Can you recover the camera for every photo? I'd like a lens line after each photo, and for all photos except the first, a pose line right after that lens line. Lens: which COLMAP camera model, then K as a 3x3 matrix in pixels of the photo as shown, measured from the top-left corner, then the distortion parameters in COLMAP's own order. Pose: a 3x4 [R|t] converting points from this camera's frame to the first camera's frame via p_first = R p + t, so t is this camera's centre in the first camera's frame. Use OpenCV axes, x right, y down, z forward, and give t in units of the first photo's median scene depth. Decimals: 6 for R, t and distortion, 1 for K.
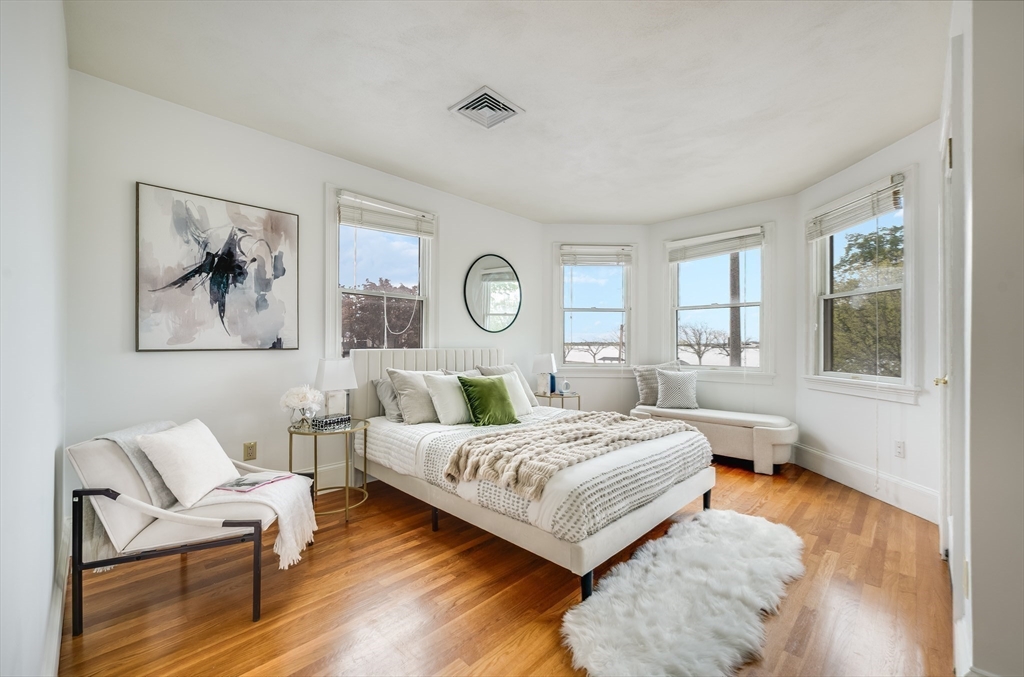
lens RADIAL K [[412.1, 0, 509.1], [0, 412.1, 342.9], [0, 0, 1]] dist [-0.002541, 0.000235]
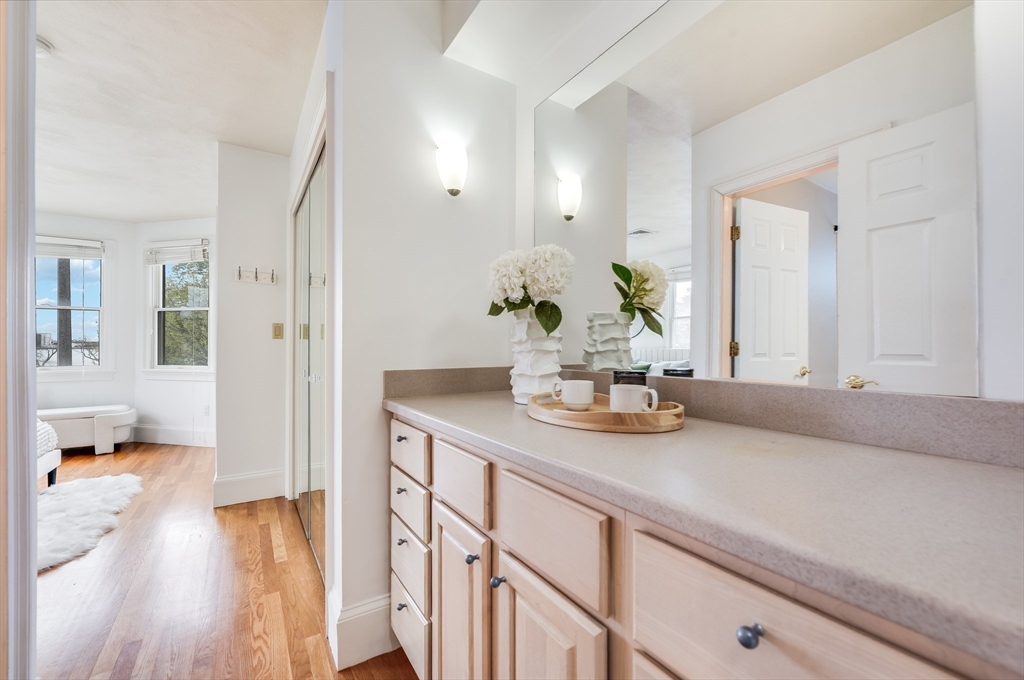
lens RADIAL K [[412.1, 0, 509.1], [0, 412.1, 344.4], [0, 0, 1]] dist [-0.002541, 0.000235]
pose [[0.215629, -0.000467, 0.976475, -0.301367], [-0.003260, 0.999994, 0.001198, -0.002578], [-0.976470, -0.003441, 0.215626, -0.412025]]
